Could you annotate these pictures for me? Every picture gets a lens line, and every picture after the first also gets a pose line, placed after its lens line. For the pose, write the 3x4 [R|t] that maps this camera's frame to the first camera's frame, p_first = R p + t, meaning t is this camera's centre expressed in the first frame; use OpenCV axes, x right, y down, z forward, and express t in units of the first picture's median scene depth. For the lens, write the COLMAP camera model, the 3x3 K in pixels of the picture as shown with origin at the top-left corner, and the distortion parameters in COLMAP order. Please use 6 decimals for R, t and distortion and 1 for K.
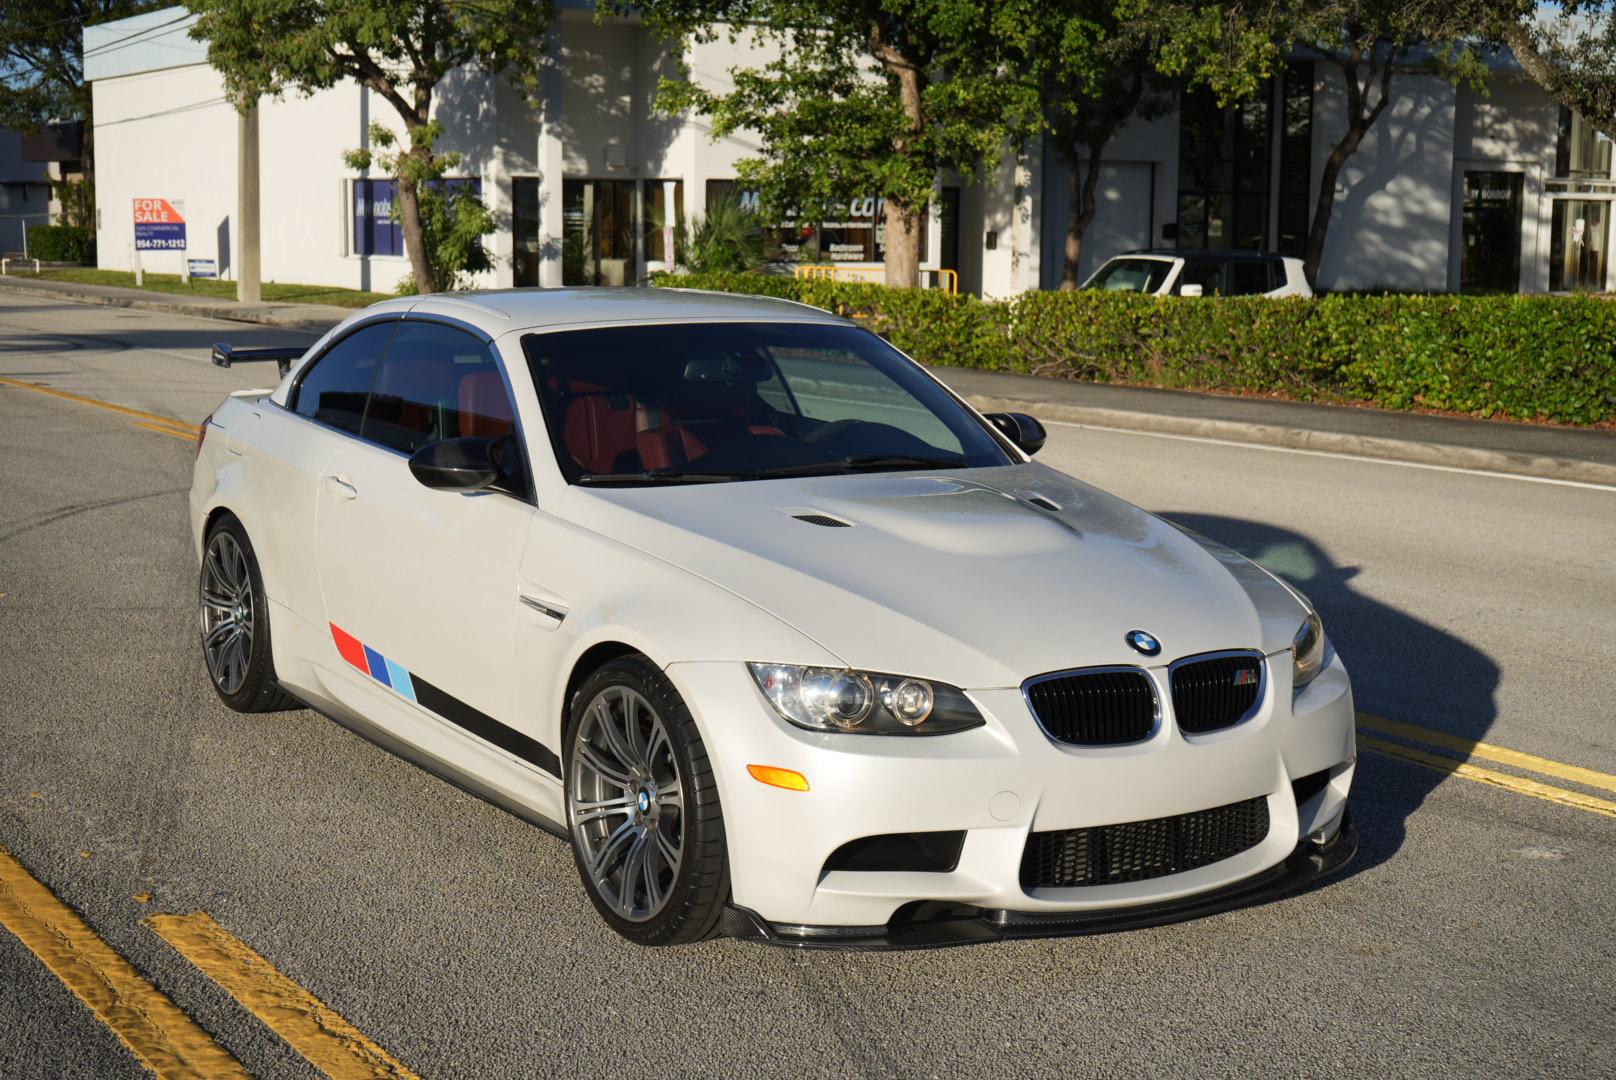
lens RADIAL K [[2286.0, 0, 807.0], [0, 2286.0, 542.5], [0, 0, 1]] dist [-0.007577, 0.045698]
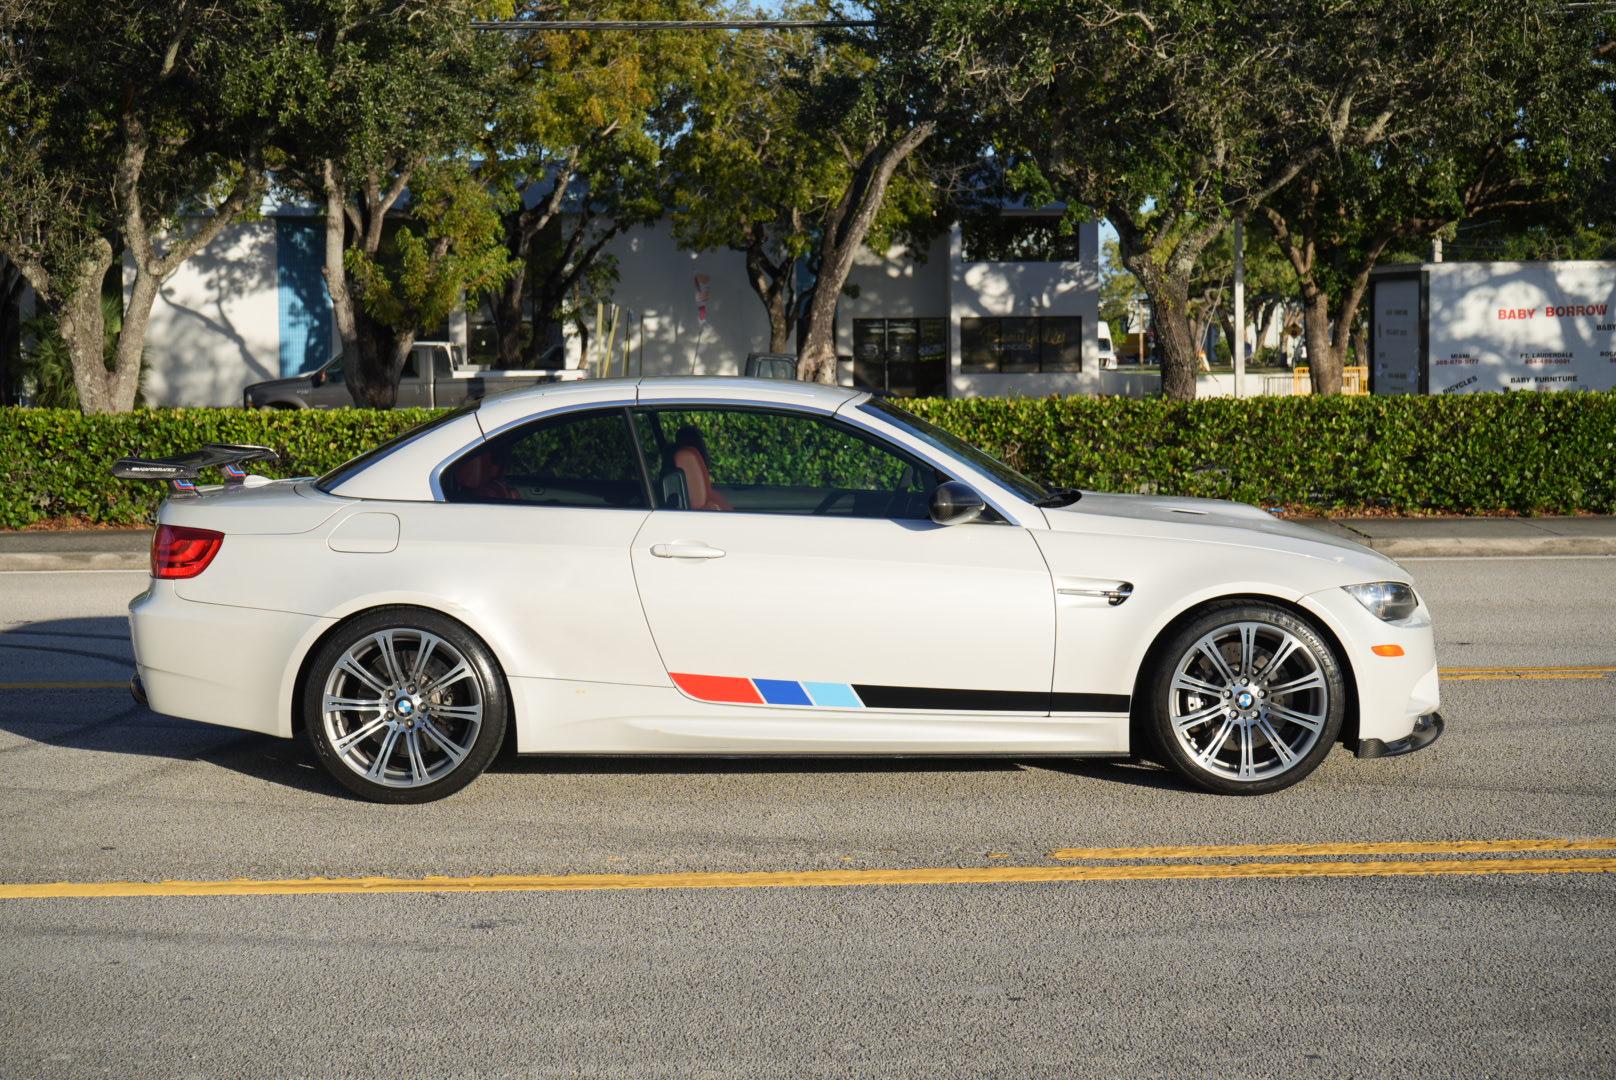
lens RADIAL K [[2517.7, 0, 807.0], [0, 2517.7, 540.5], [0, 0, 1]] dist [-0.007460, 0.002525]
pose [[0.532603, -0.079698, 0.842604, -0.387208], [0.133449, 0.991011, 0.009382, -0.010346], [-0.835778, 0.107448, 0.538451, 0.085221]]
